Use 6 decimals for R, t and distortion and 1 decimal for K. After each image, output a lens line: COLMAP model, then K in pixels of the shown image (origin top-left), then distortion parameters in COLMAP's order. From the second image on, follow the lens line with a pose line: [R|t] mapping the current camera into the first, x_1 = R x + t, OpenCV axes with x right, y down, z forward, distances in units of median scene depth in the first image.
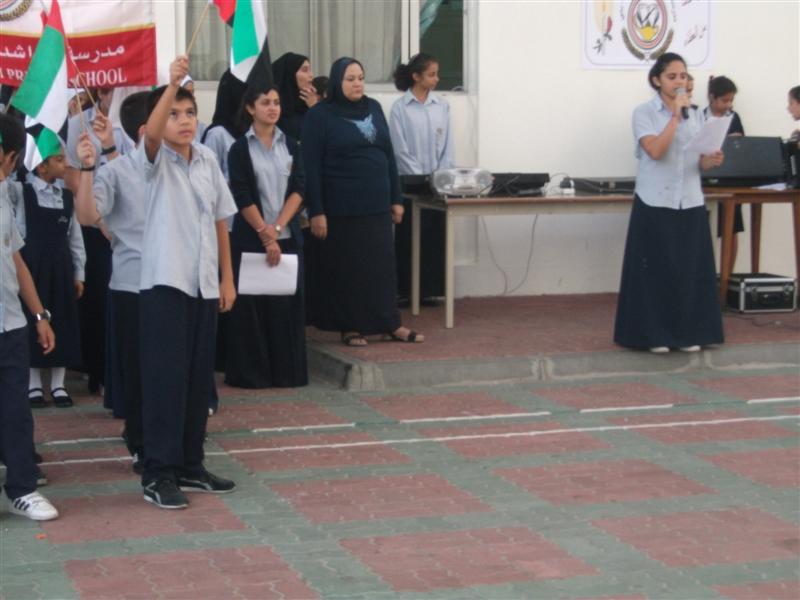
lens RADIAL K [[1773.1, 0, 399.6], [0, 1773.1, 298.9], [0, 0, 1]] dist [0.176116, 0.000000]
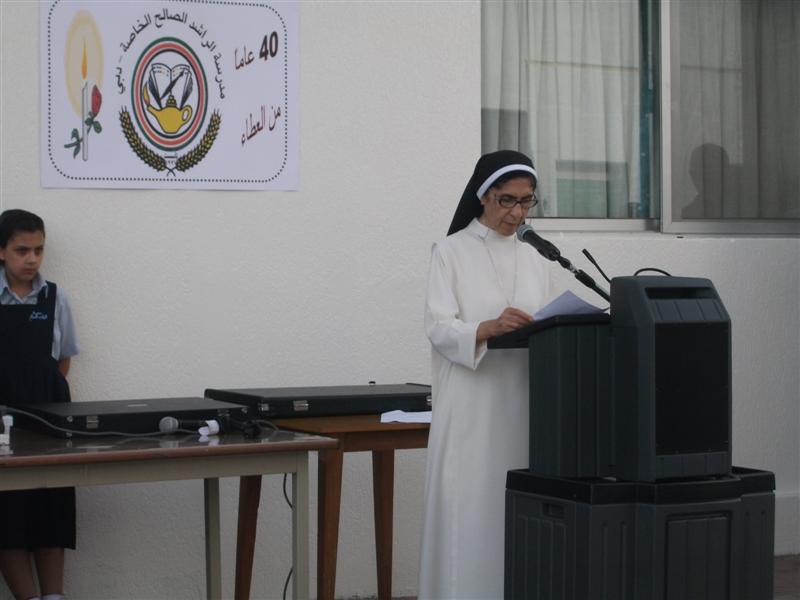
lens RADIAL K [[2283.0, 0, 399.7], [0, 2283.0, 300.6], [0, 0, 1]] dist [-0.566648, 0.000000]
pose [[0.972749, -0.006500, 0.231770, 0.053253], [0.032784, 0.993420, -0.109737, -0.025249], [-0.229532, 0.114345, 0.966561, 0.371381]]
